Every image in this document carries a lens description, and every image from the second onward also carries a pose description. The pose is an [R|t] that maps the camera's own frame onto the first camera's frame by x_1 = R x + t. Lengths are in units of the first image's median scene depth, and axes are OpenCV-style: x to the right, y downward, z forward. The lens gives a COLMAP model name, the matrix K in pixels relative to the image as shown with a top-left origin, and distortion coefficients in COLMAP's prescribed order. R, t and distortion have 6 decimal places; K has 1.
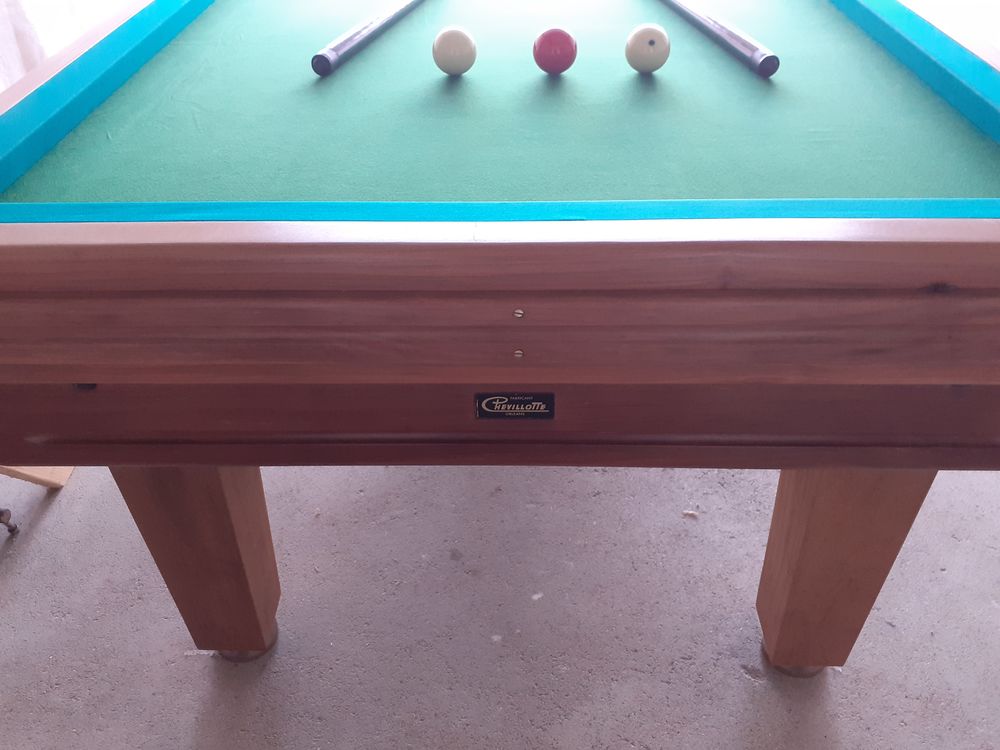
lens RADIAL K [[802.2, 0, 500.0], [0, 802.2, 375.0], [0, 0, 1]] dist [0.039650, -0.092730]
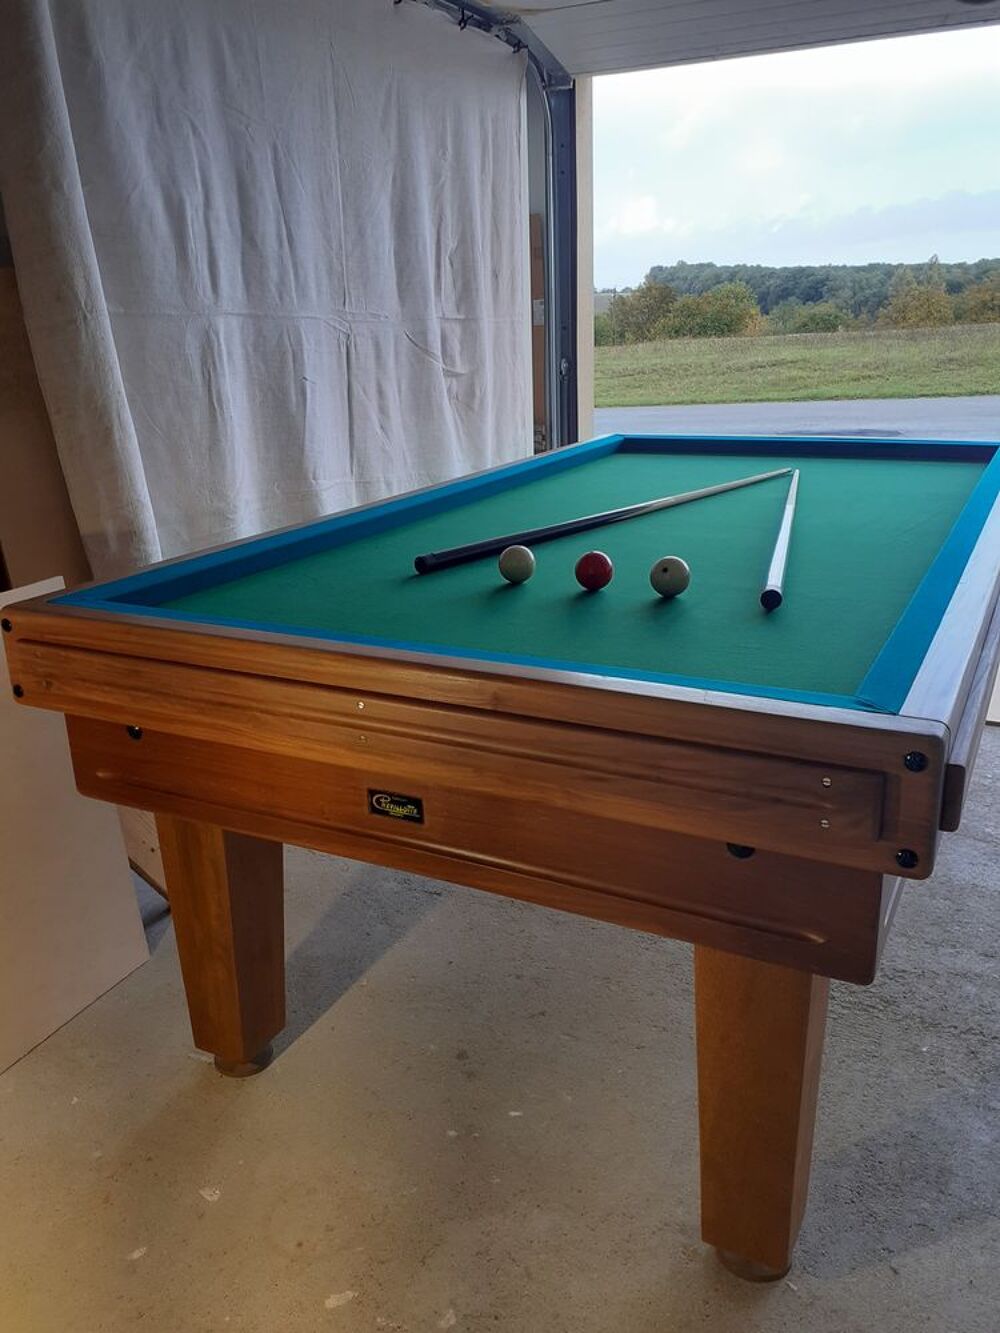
lens RADIAL K [[1069.3, 0, 501.8], [0, 1069.3, 658.3], [0, 0, 1]] dist [0.039650, -0.092730]
pose [[0.895954, 0.124186, -0.426432, 0.559726], [-0.264526, 0.920456, -0.287726, 0.173301], [0.356781, 0.370592, 0.857537, -0.288496]]
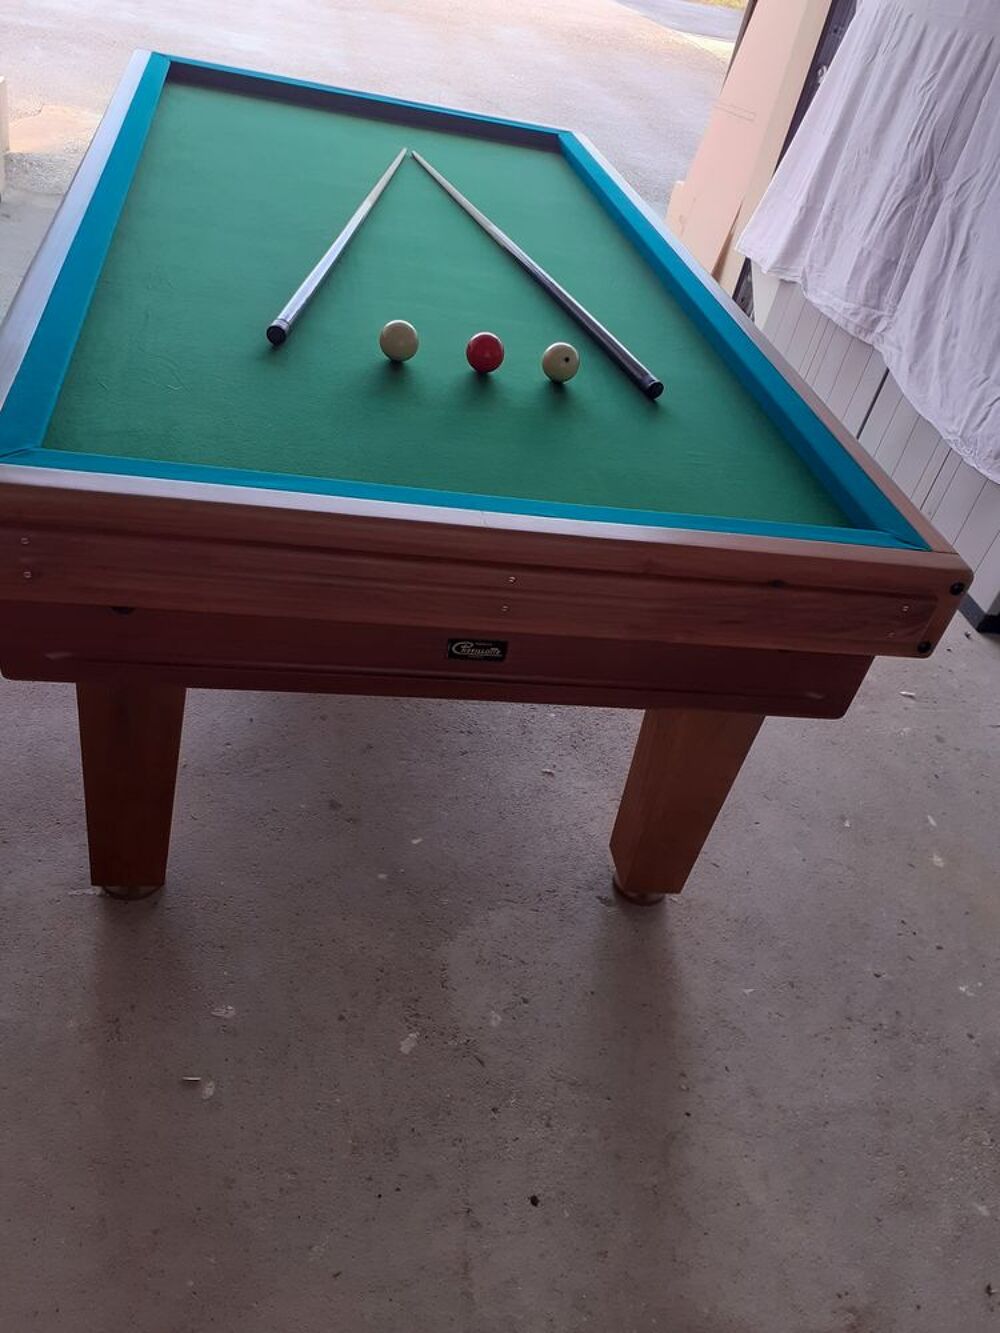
lens RADIAL K [[1069.3, 0, 501.8], [0, 1069.3, 658.3], [0, 0, 1]] dist [0.039650, -0.092730]
pose [[0.959125, 0.052602, 0.278052, -0.281176], [-0.052432, 0.998592, -0.008052, 0.042649], [-0.278084, -0.006856, 0.960532, -0.439930]]
